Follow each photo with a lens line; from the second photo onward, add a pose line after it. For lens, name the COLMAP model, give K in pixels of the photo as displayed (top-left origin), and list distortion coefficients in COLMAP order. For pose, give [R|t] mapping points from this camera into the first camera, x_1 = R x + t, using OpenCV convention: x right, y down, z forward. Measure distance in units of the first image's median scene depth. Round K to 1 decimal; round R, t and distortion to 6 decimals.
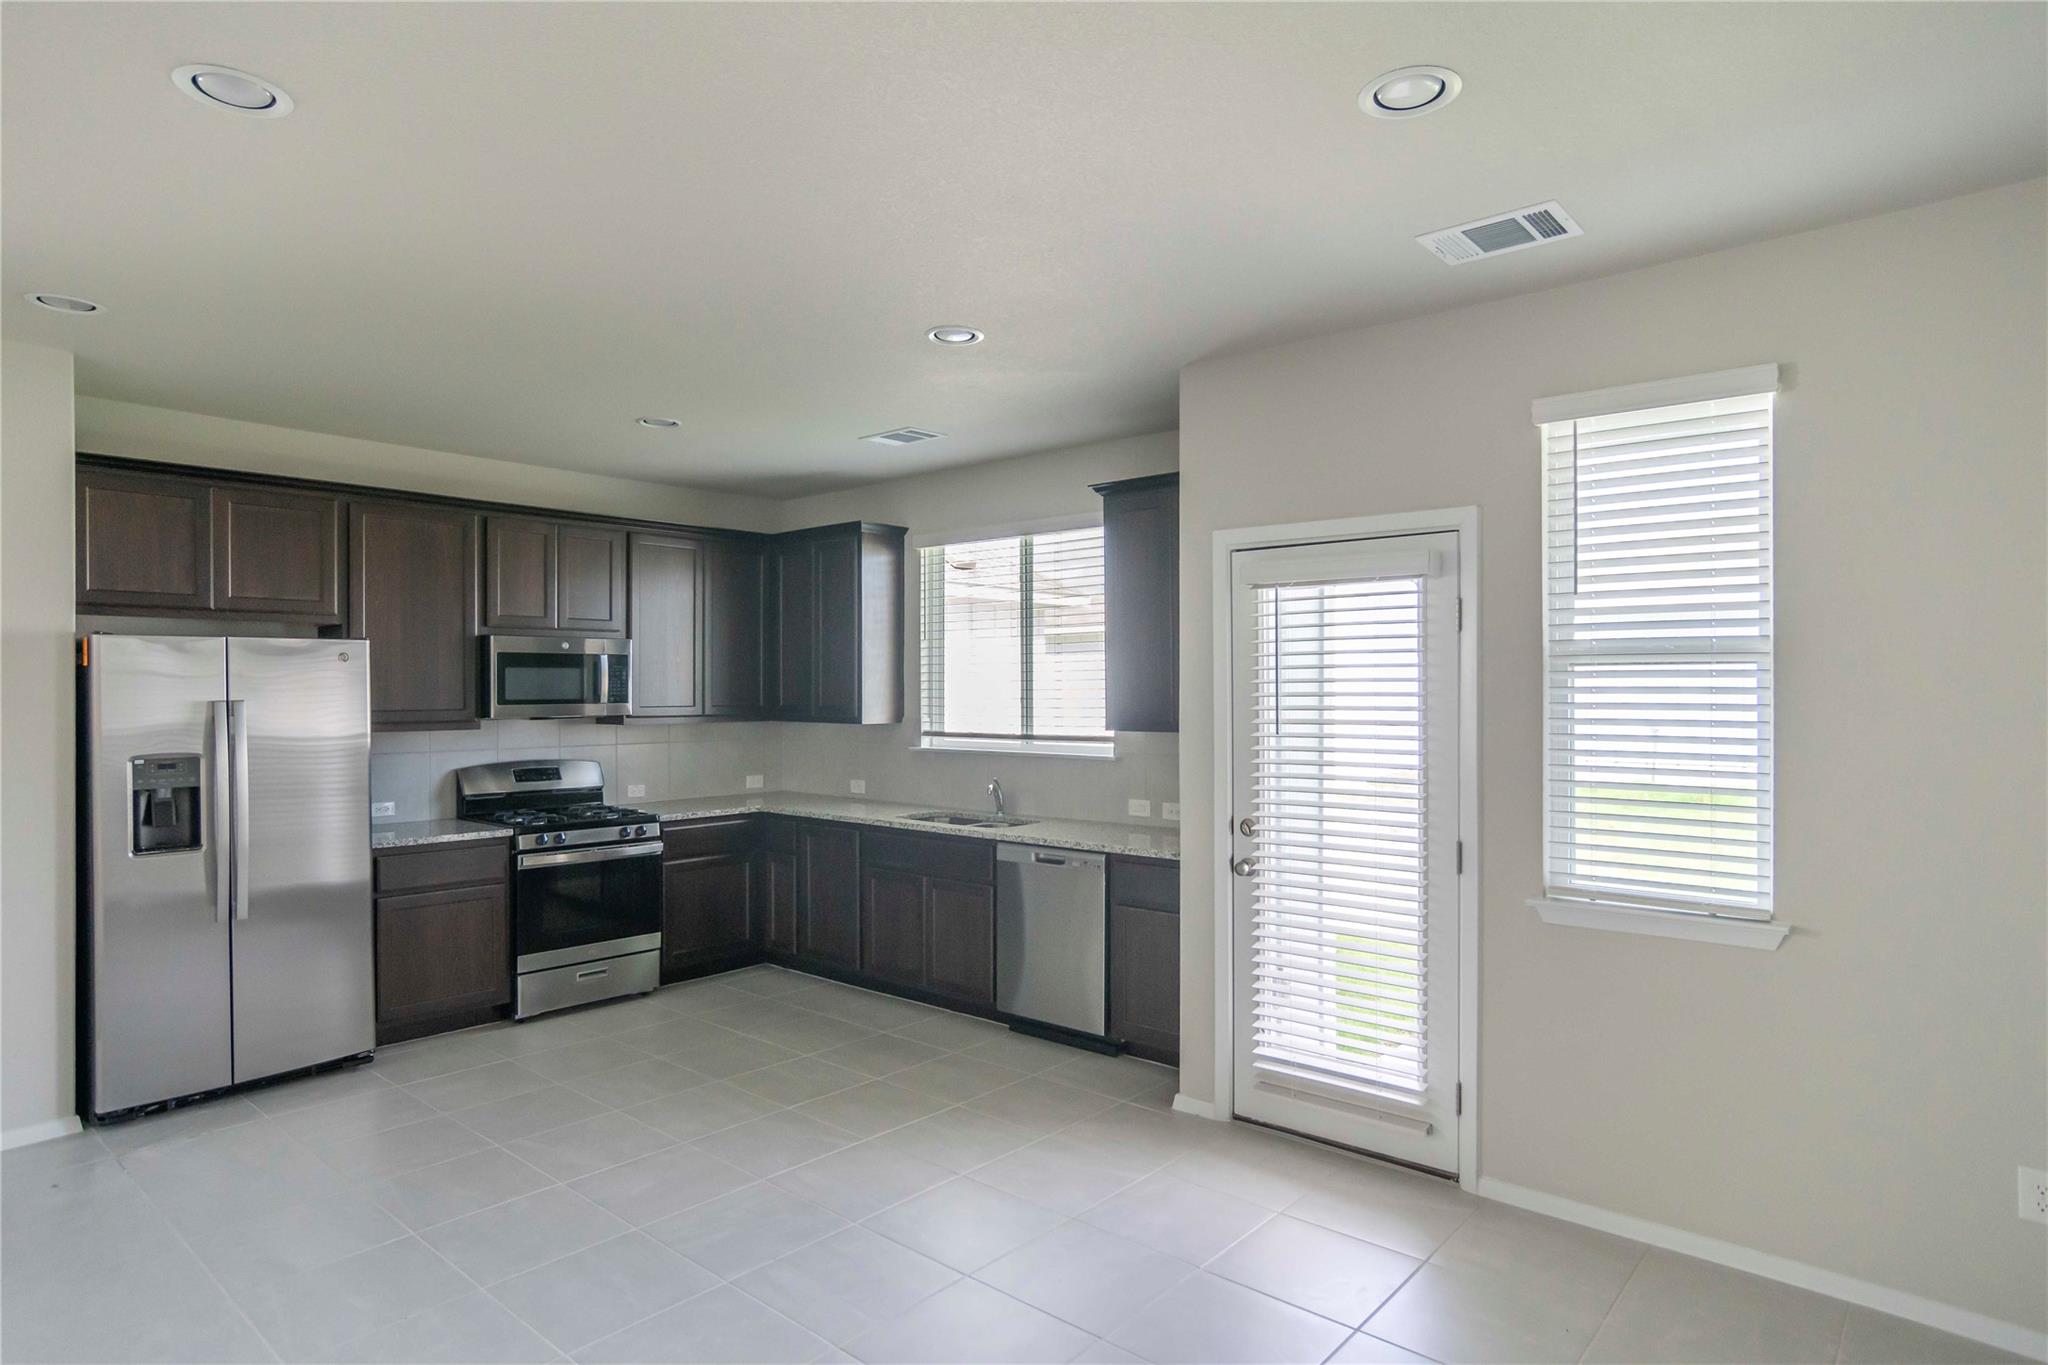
lens RADIAL K [[1150.7, 0, 1032.8], [0, 1150.7, 686.6], [0, 0, 1]] dist [-0.001492, 0.001134]
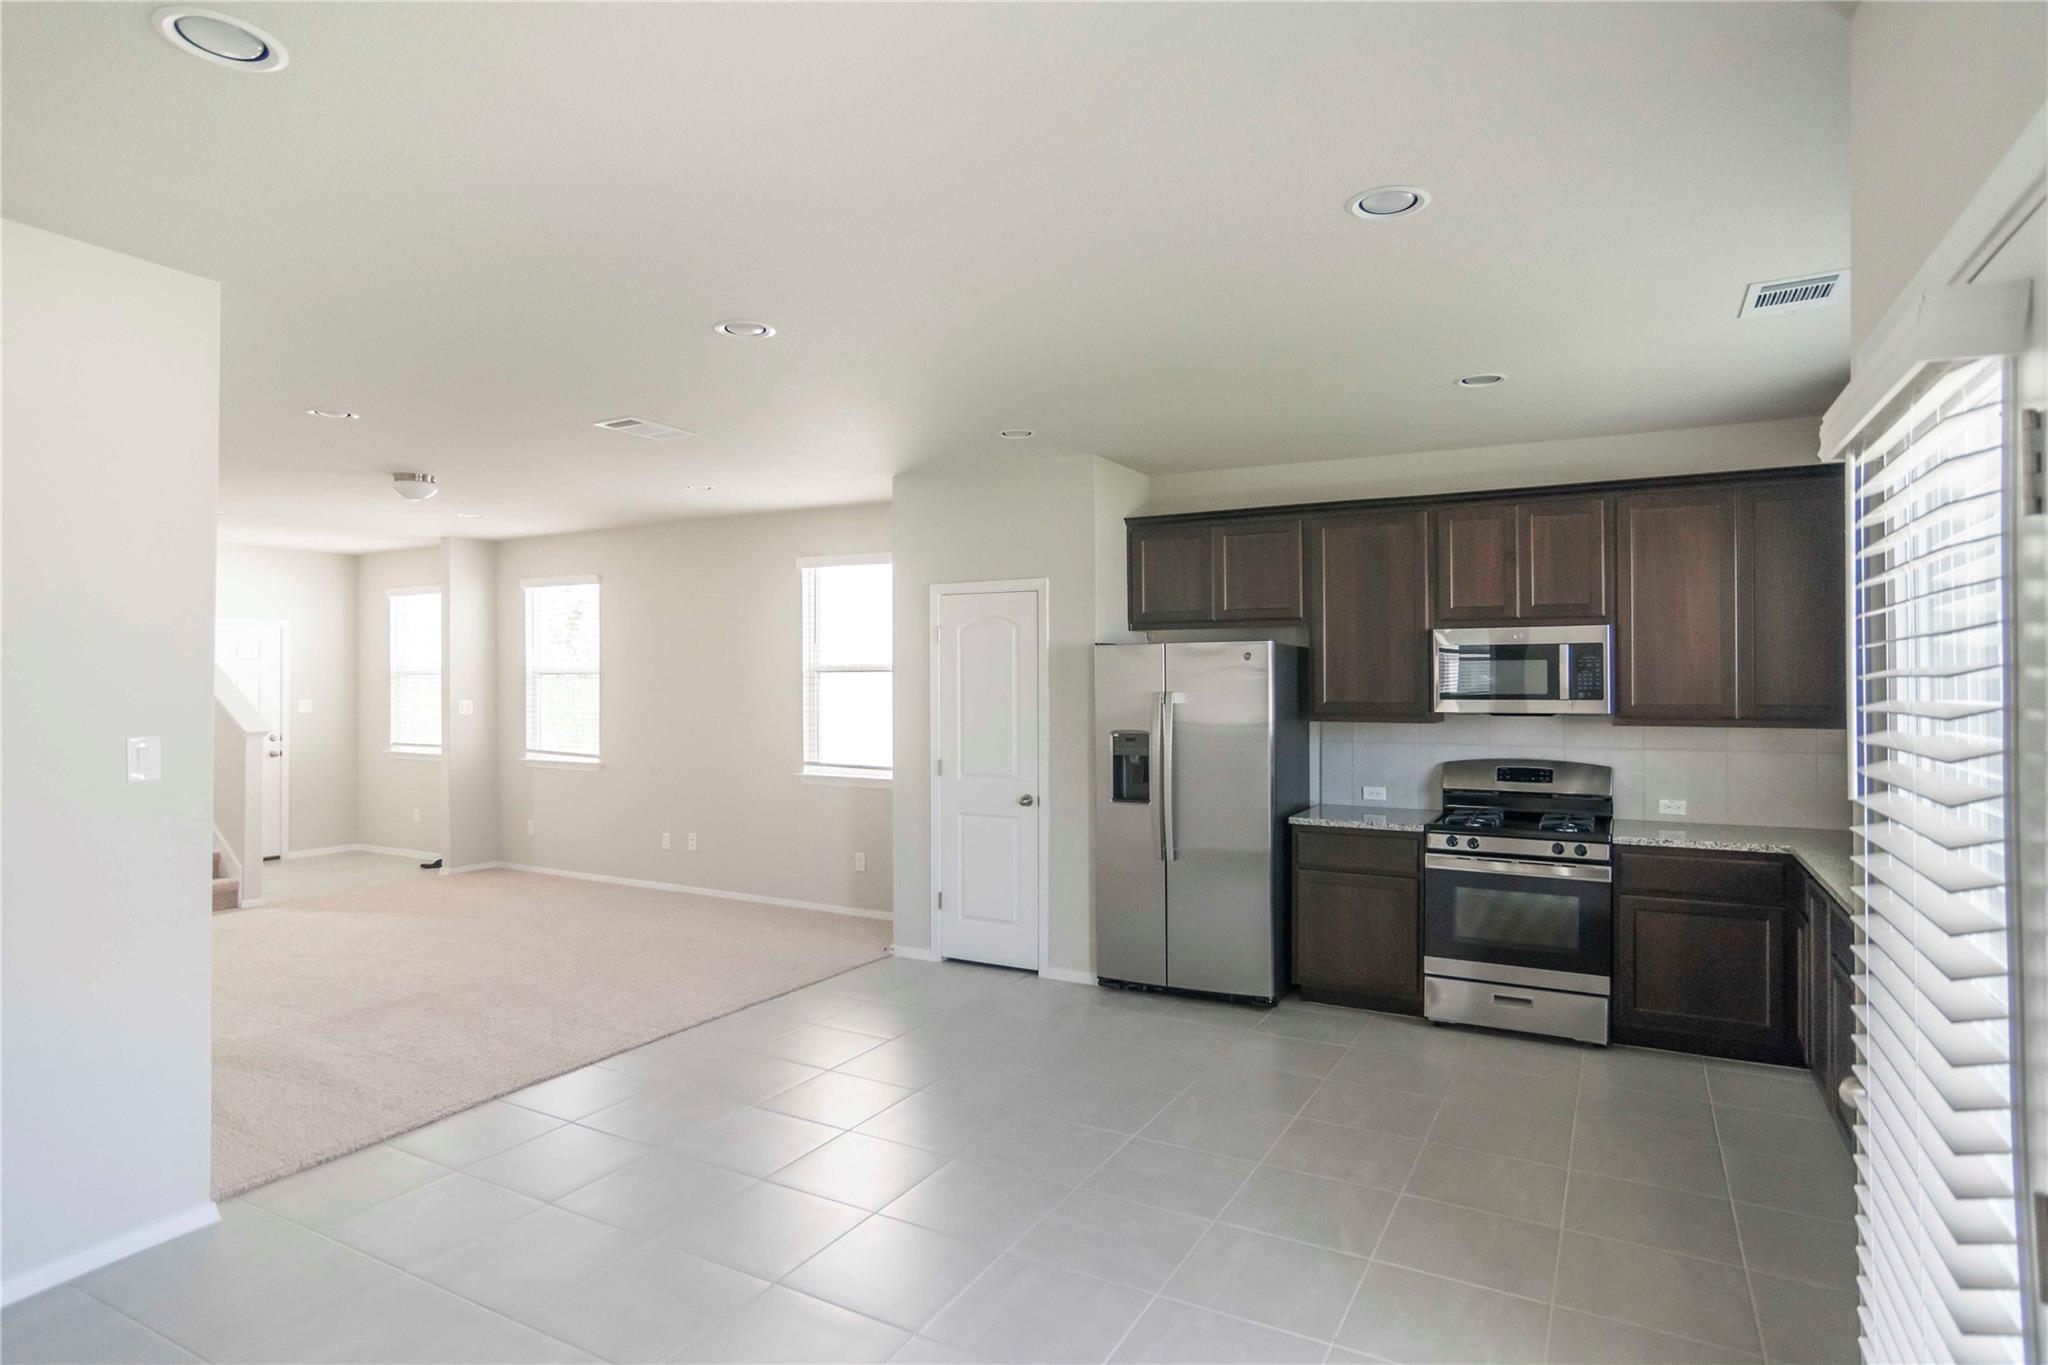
lens RADIAL K [[1150.7, 0, 1032.8], [0, 1150.7, 686.6], [0, 0, 1]] dist [-0.001492, 0.001134]
pose [[0.207543, 0.005240, -0.978212, 0.451403], [0.002001, 0.999981, 0.005782, -0.001688], [0.978224, -0.003158, 0.207529, 0.478994]]
